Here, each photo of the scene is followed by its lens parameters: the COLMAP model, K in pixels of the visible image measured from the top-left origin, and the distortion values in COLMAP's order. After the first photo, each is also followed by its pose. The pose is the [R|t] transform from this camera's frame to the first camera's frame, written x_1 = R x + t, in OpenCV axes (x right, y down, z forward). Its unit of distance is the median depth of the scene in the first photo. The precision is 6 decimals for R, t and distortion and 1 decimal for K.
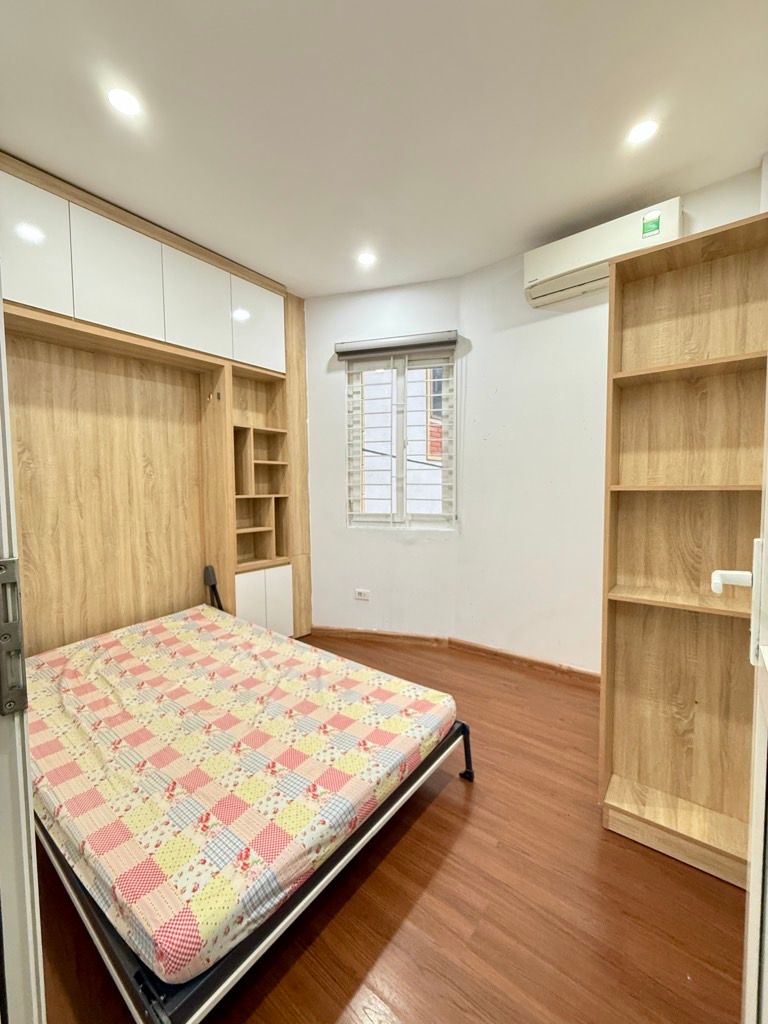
lens RADIAL K [[408.3, 0, 378.3], [0, 408.3, 511.9], [0, 0, 1]] dist [0.004034, -0.000040]
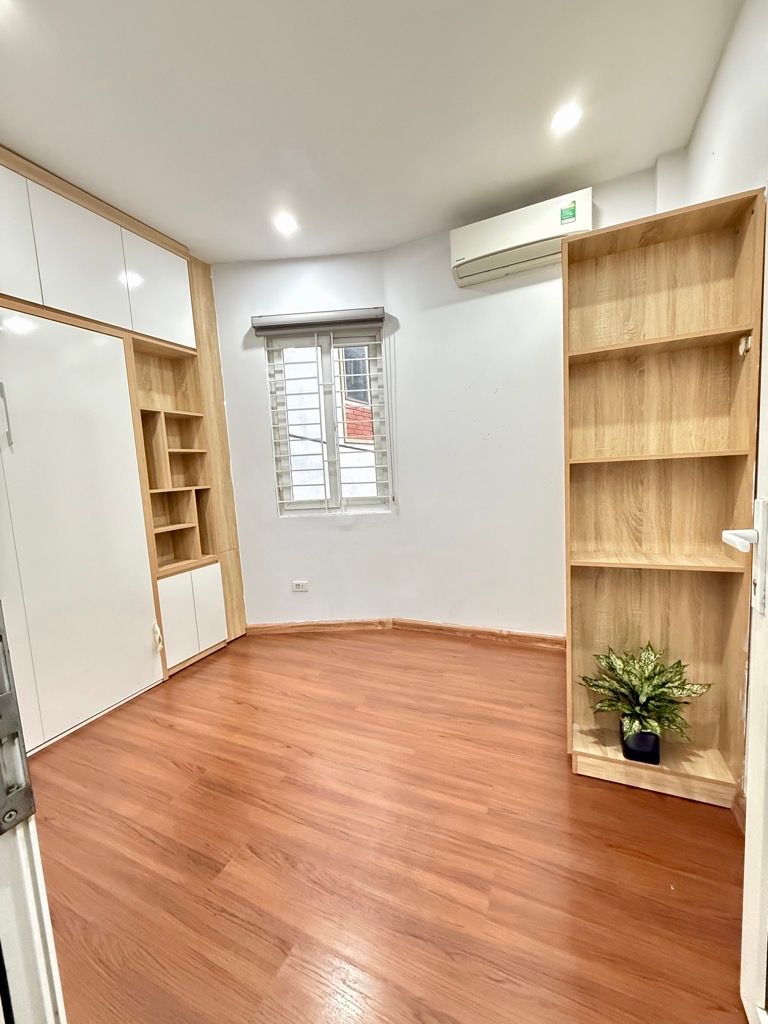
lens RADIAL K [[408.3, 0, 379.1], [0, 408.3, 512.4], [0, 0, 1]] dist [0.004034, -0.000040]
pose [[0.971184, -0.071336, 0.227403, -0.108531], [0.062208, 0.996953, 0.047067, -0.004649], [-0.230067, -0.031564, 0.972663, 0.056308]]
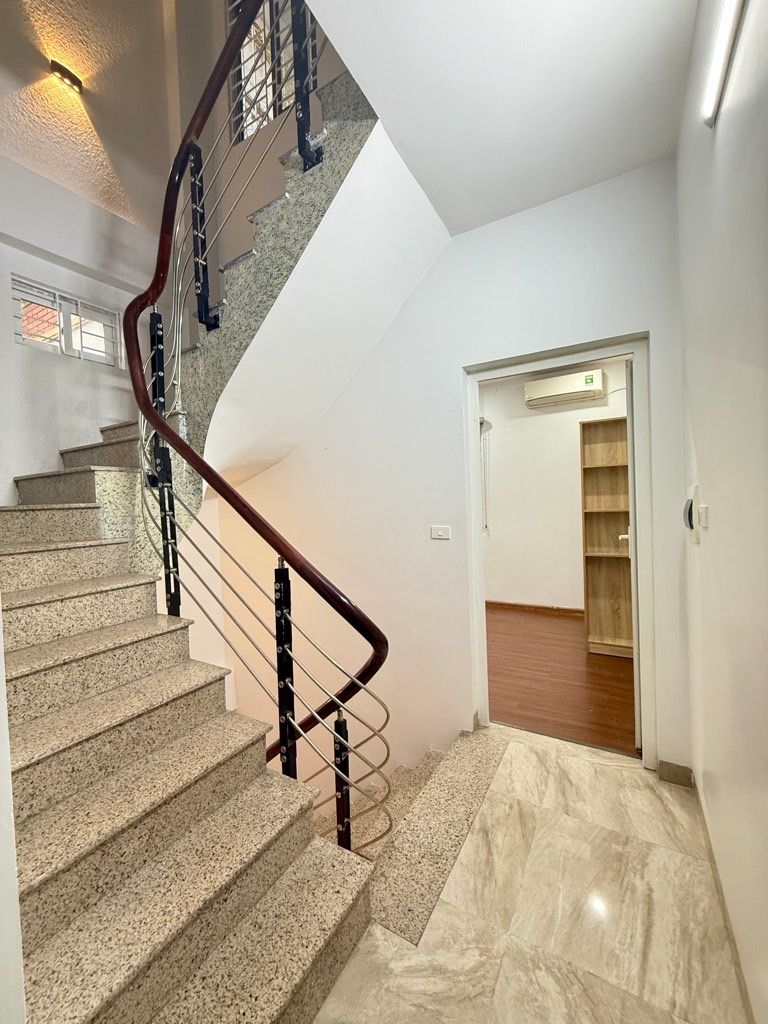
lens RADIAL K [[408.3, 0, 376.7], [0, 408.3, 511.6], [0, 0, 1]] dist [0.004034, -0.000040]
pose [[0.991990, -0.033106, 0.121900, -0.670011], [0.036996, 0.998871, -0.029787, -0.019231], [-0.120776, 0.034059, 0.992095, -0.892971]]
